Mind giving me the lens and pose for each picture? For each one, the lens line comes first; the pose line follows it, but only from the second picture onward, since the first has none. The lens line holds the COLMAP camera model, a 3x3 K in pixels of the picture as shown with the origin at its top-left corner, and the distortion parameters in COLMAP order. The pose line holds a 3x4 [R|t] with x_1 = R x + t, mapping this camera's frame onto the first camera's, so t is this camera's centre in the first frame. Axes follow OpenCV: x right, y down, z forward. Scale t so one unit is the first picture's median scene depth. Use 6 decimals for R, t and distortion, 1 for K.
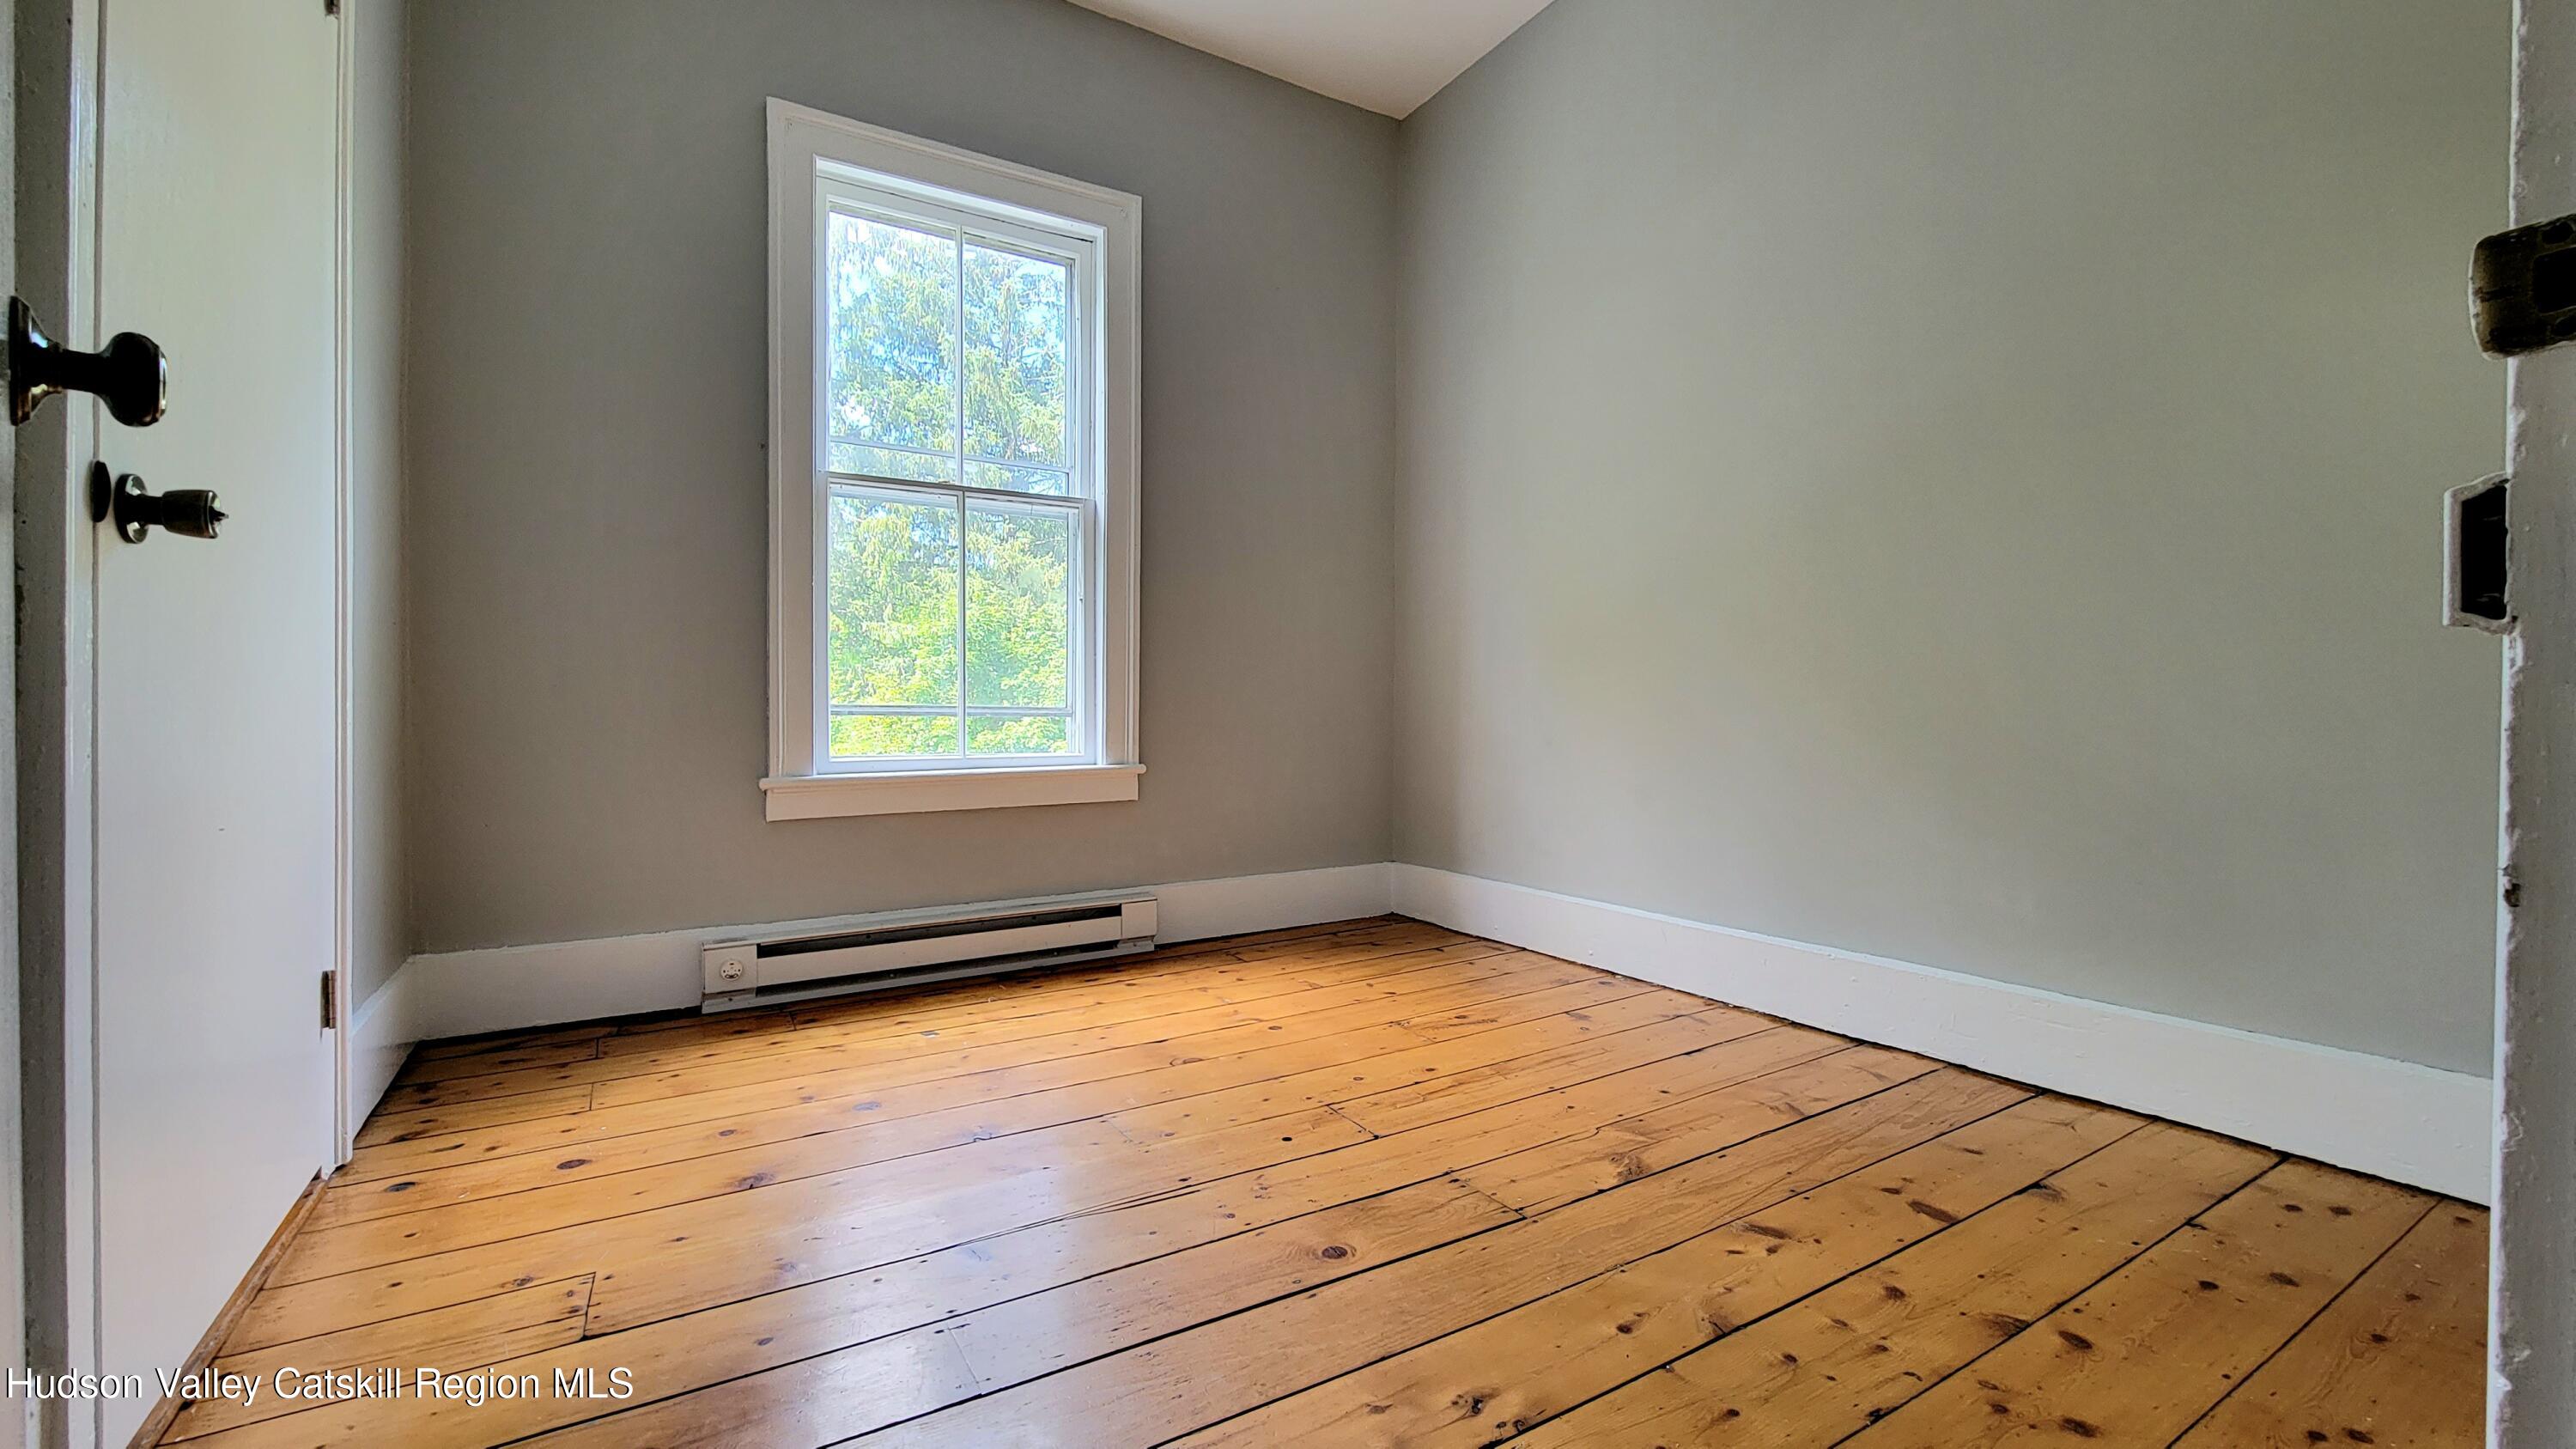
lens RADIAL K [[1064.8, 0, 1282.6], [0, 1064.8, 715.1], [0, 0, 1]] dist [0.000800, -0.002463]
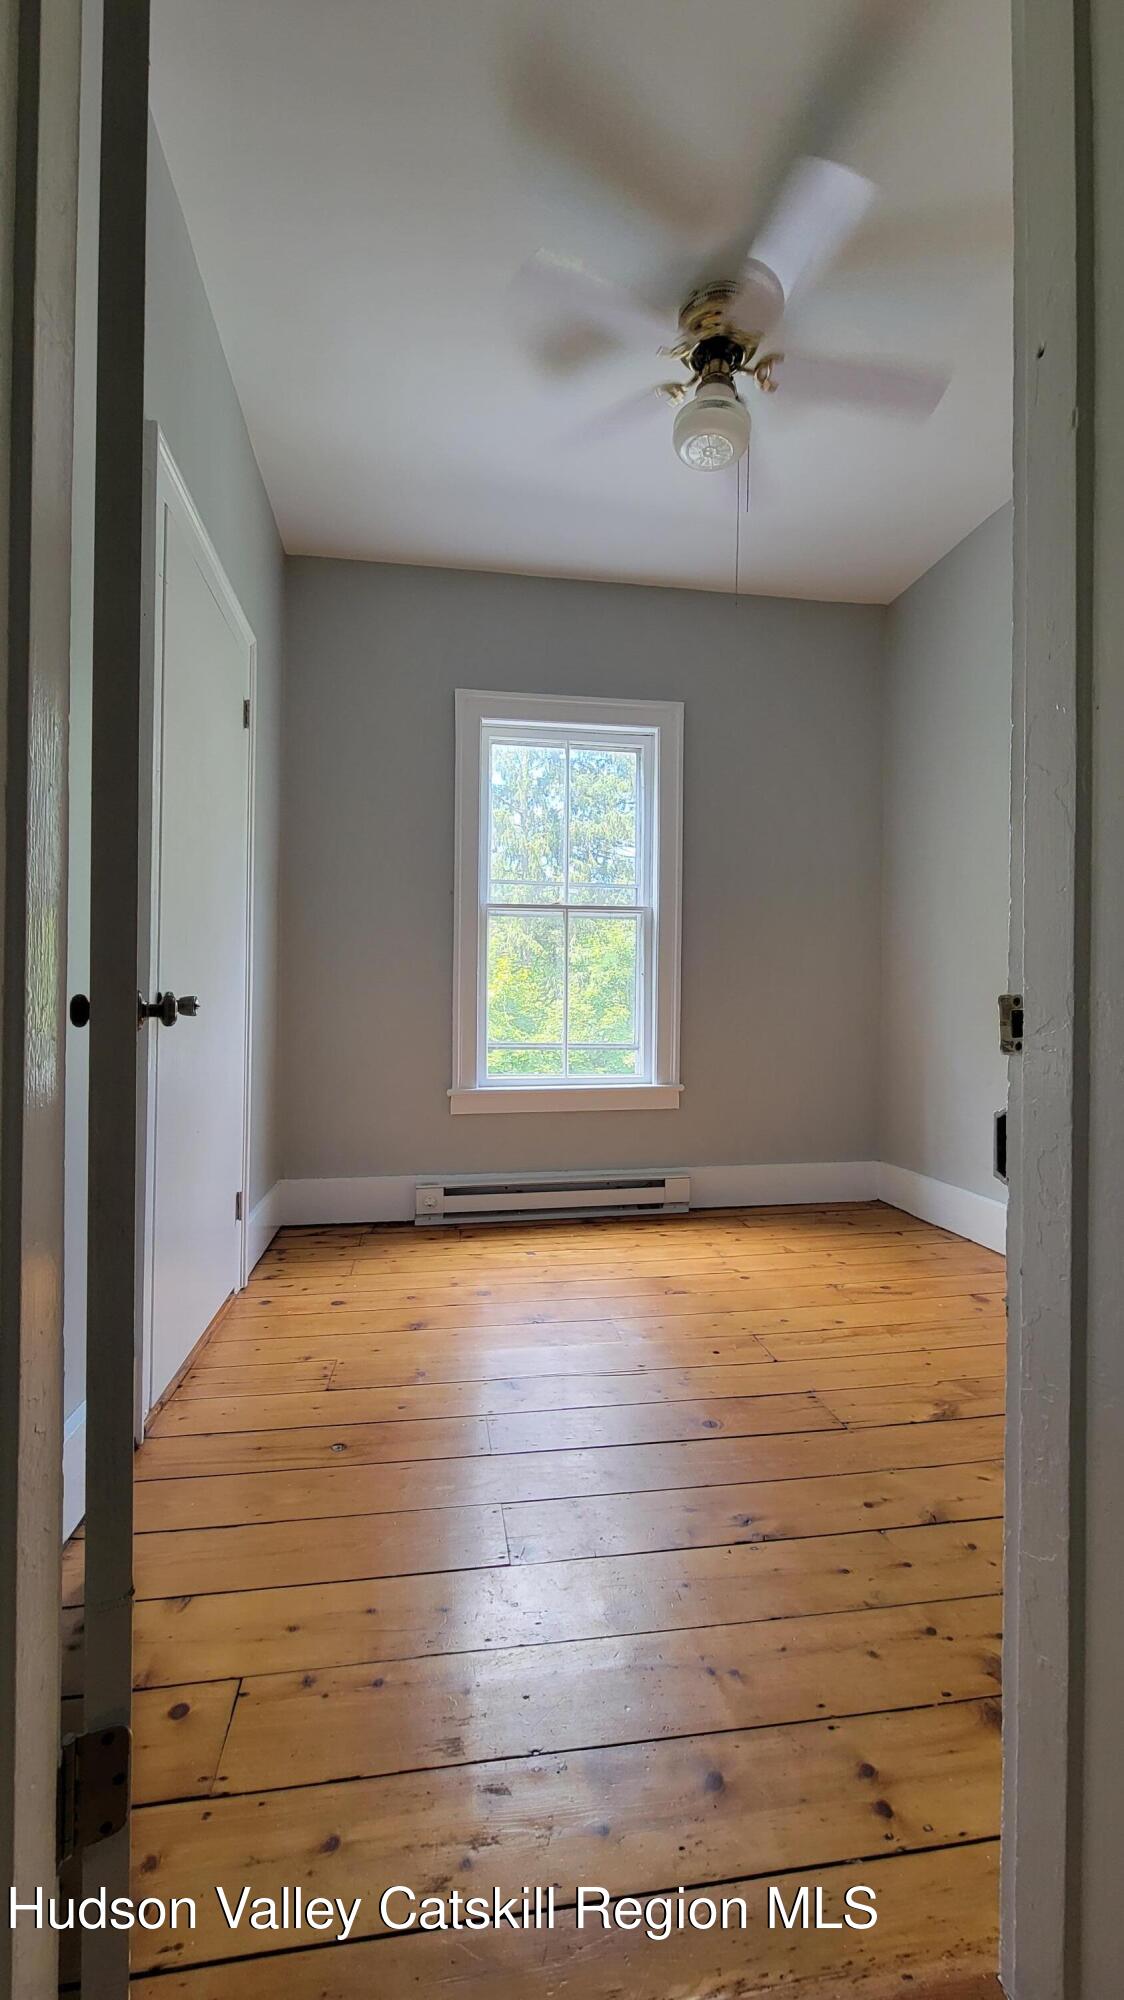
lens RADIAL K [[826.6, 0, 555.5], [0, 826.6, 985.8], [0, 0, 1]] dist [0.000800, -0.002463]
pose [[0.924371, -0.002756, -0.381486, 0.184731], [-0.005808, 0.999756, -0.021294, -0.084084], [0.381452, 0.021899, 0.924129, -0.166974]]
